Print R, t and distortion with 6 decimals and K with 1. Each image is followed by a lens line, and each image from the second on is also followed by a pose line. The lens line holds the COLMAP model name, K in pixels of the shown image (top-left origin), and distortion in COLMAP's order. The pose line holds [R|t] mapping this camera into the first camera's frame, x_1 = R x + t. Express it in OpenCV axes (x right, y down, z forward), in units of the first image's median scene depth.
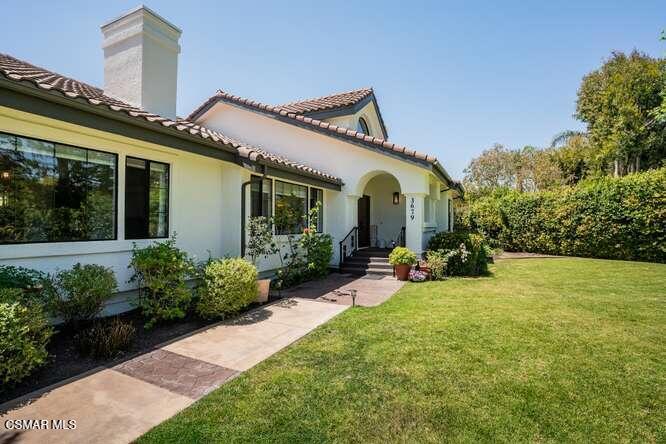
lens RADIAL K [[319.8, 0, 330.9], [0, 319.8, 221.0], [0, 0, 1]] dist [-0.002683, 0.001642]
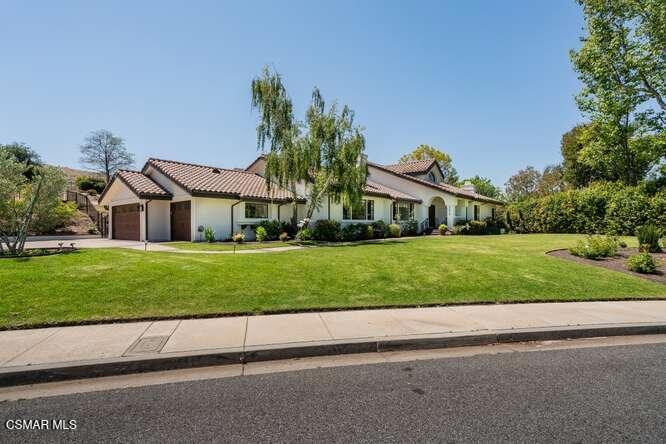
lens RADIAL K [[319.8, 0, 337.3], [0, 319.8, 223.0], [0, 0, 1]] dist [-0.002683, 0.001642]
pose [[0.971176, -0.008601, -0.238208, -0.014485], [0.009573, 0.999950, 0.002923, 0.042592], [0.238171, -0.005120, 0.971210, -1.648806]]
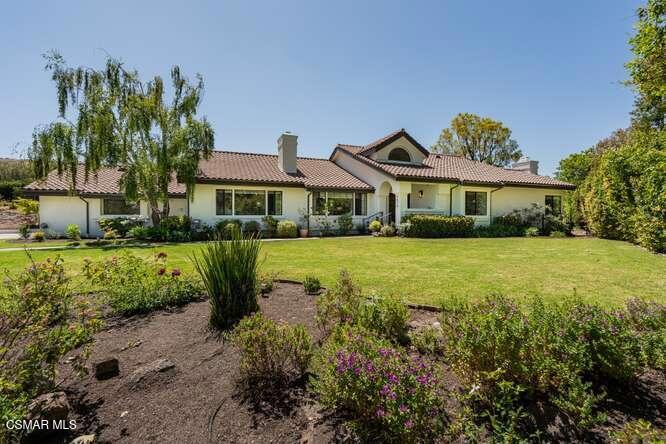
lens RADIAL K [[305.6, 0, 331.1], [0, 305.6, 222.2], [0, 0, 1]] dist [-0.008105, 0.000324]
pose [[0.731506, 0.001339, -0.681834, 1.088046], [0.013510, 0.999773, 0.016458, 0.044279], [0.681701, -0.021251, 0.731322, -0.489545]]
